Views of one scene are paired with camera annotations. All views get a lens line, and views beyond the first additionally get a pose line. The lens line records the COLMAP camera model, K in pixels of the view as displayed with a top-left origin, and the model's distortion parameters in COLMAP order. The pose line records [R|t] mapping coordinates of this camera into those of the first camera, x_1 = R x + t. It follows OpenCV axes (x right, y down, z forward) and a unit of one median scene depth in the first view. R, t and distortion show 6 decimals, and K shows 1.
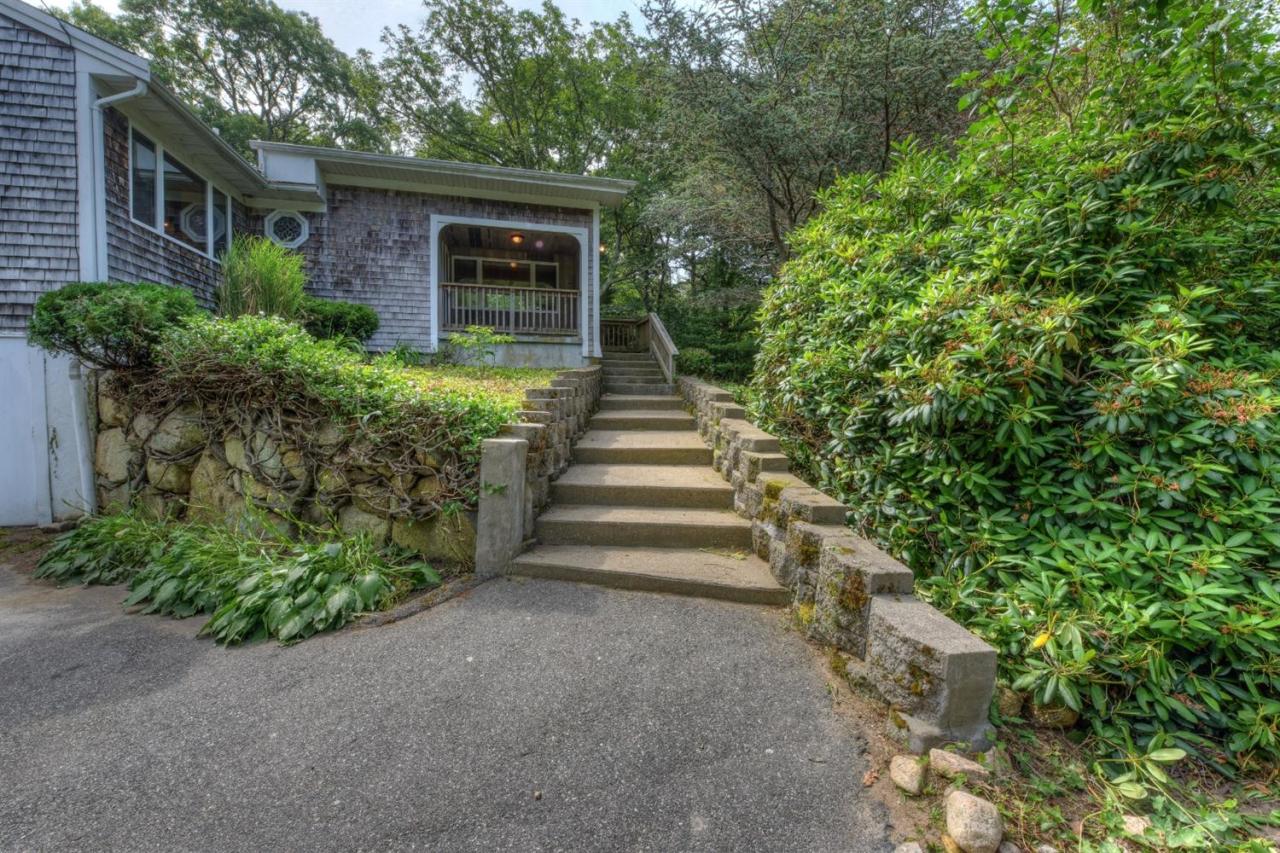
lens RADIAL K [[567.8, 0, 640.6], [0, 567.8, 453.7], [0, 0, 1]] dist [0.000075, -0.010267]
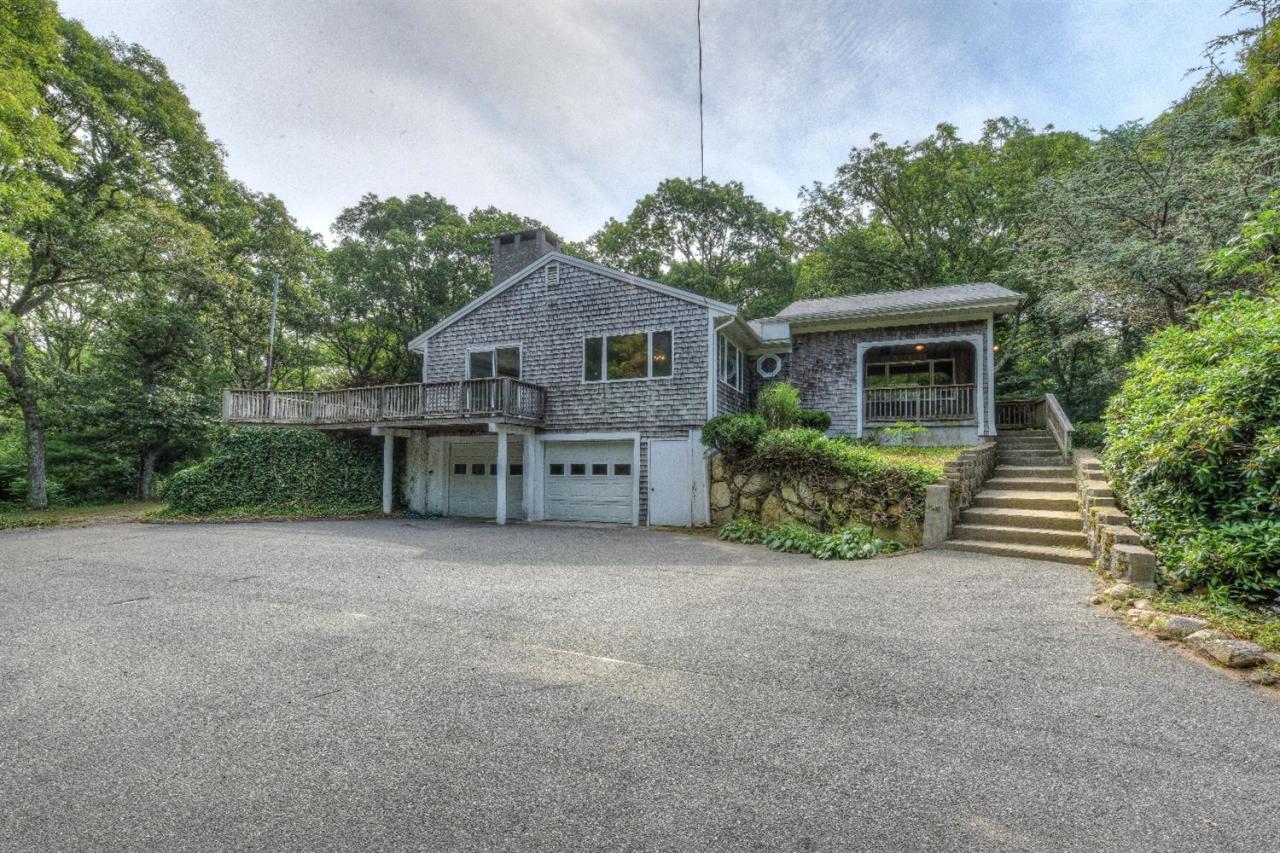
lens RADIAL K [[567.8, 0, 640.6], [0, 567.8, 453.7], [0, 0, 1]] dist [0.000075, -0.010267]
pose [[0.804235, -0.018331, -0.594029, 0.080720], [-0.058076, 0.992317, -0.109248, 0.097290], [0.591467, 0.122359, 0.796991, -0.862326]]
